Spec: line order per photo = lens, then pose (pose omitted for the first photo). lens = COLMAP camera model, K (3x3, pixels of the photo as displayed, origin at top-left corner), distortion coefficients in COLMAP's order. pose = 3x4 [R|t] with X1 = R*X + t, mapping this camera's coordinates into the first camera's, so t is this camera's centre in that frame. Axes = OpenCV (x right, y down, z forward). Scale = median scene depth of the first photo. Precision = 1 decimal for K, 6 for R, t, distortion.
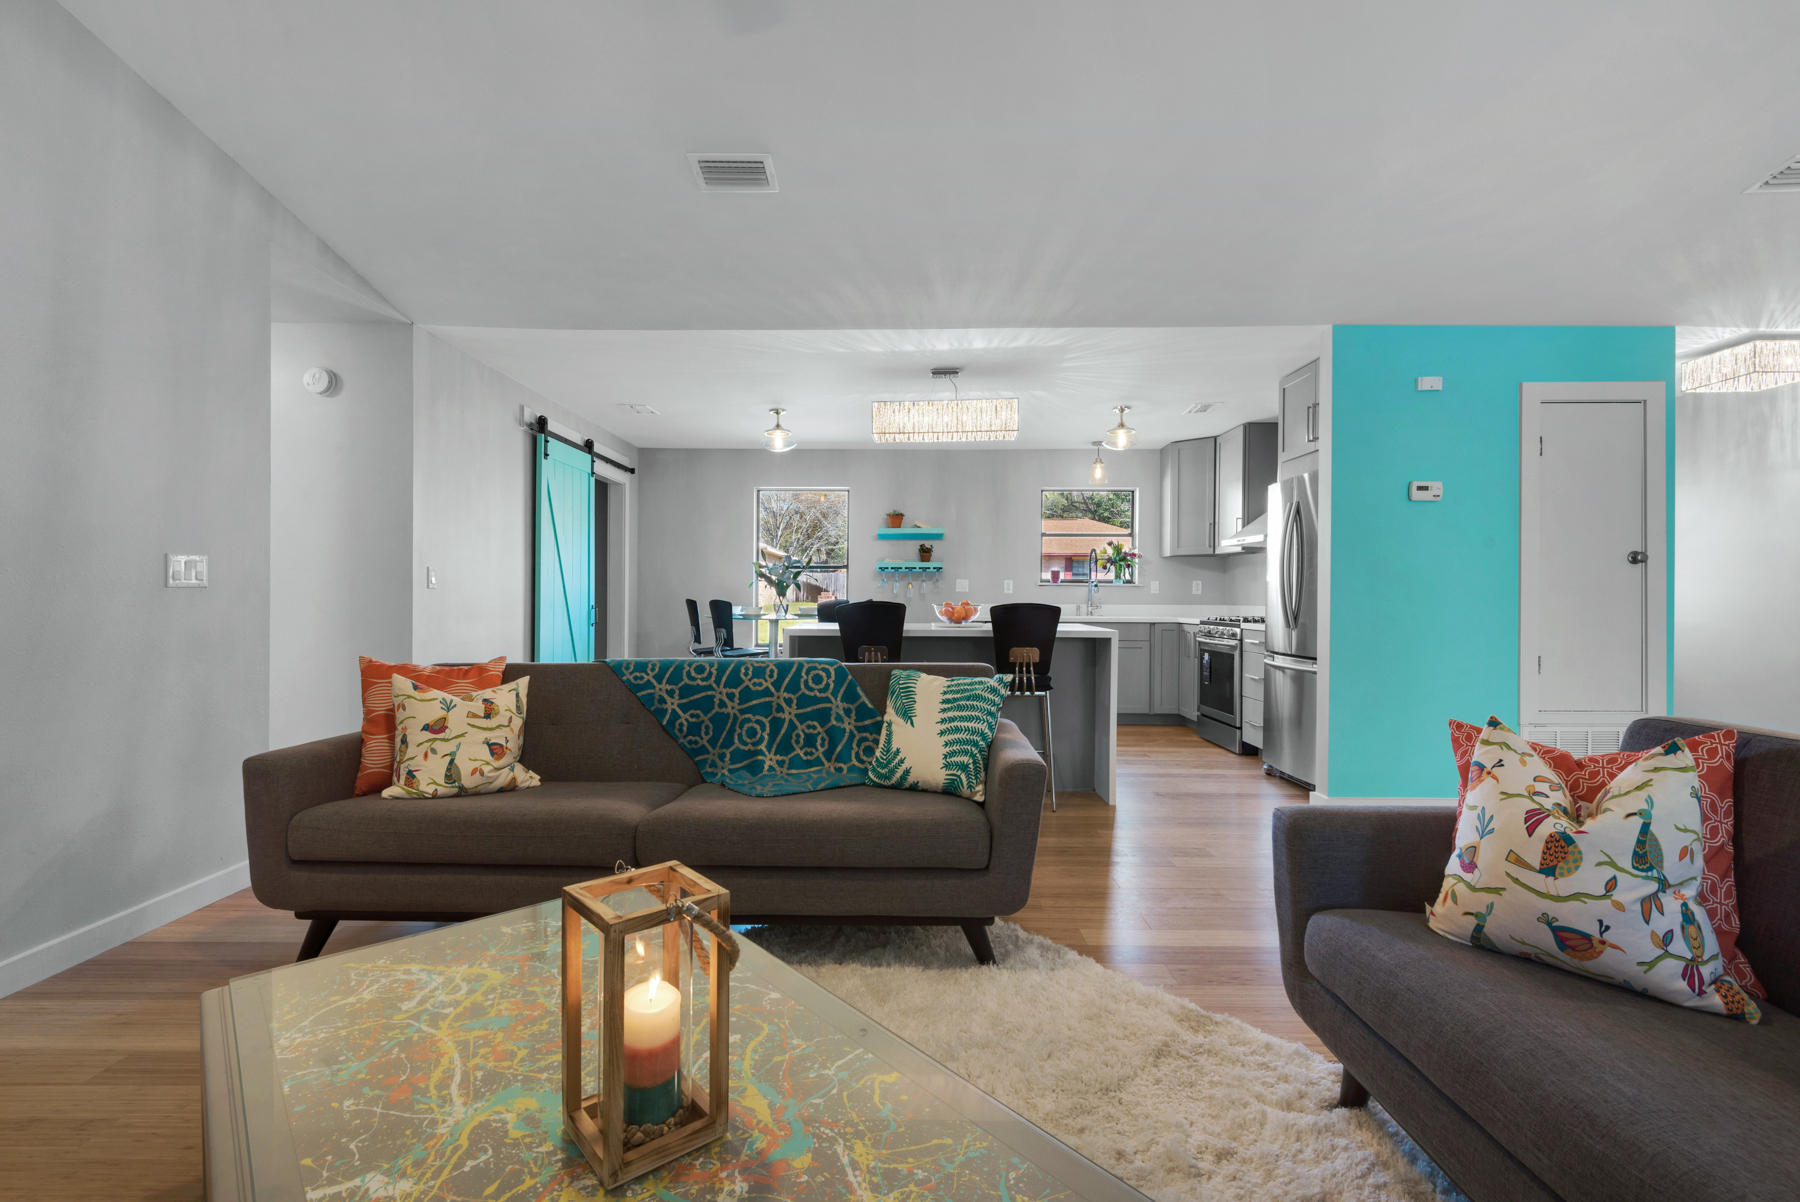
lens RADIAL K [[826.1, 0, 900.0], [0, 826.1, 601.0], [0, 0, 1]] dist [0.018689, -0.000158]
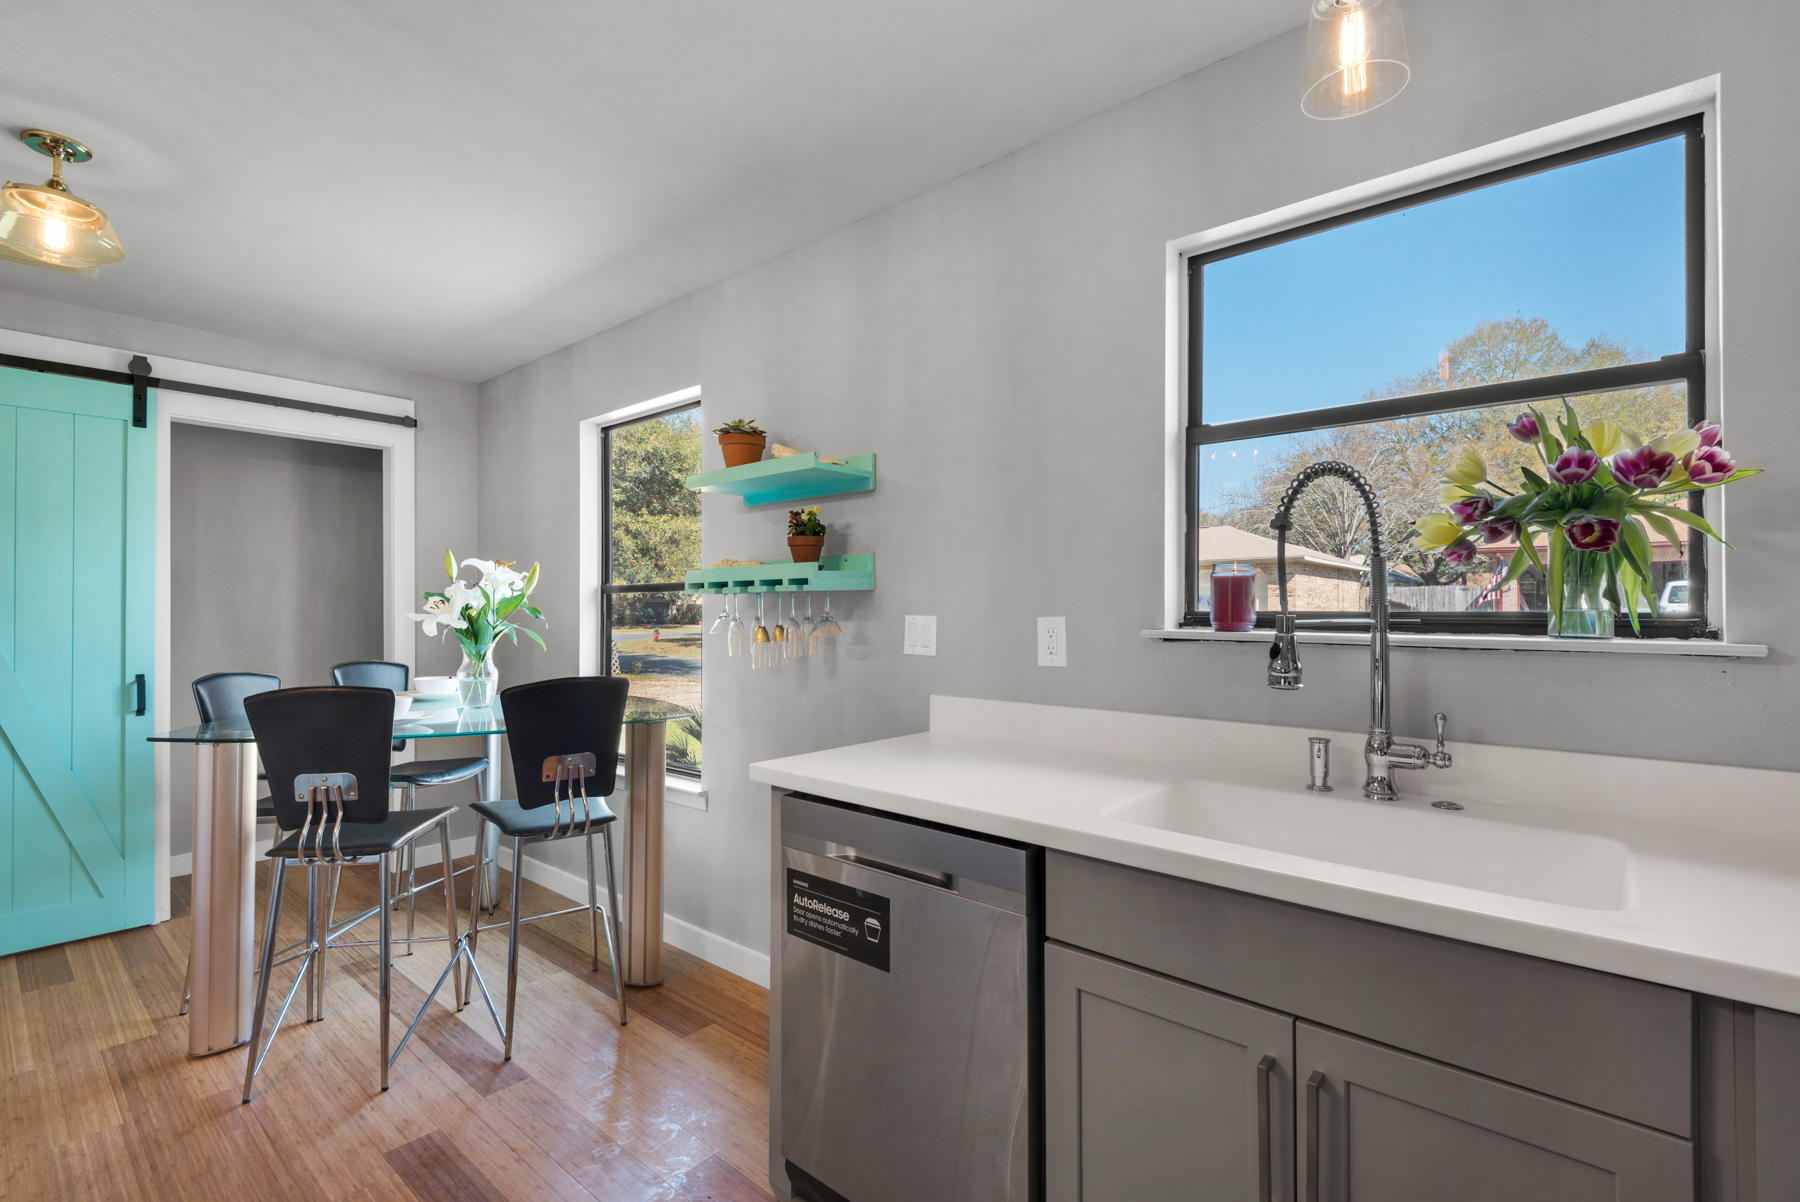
lens RADIAL K [[826.1, 0, 900.0], [0, 826.1, 601.0], [0, 0, 1]] dist [0.018689, -0.000158]
pose [[0.760099, -0.006179, -0.649778, 0.275362], [-0.000792, 0.999945, -0.010436, -0.028339], [0.649807, 0.008447, 0.760053, 0.770790]]
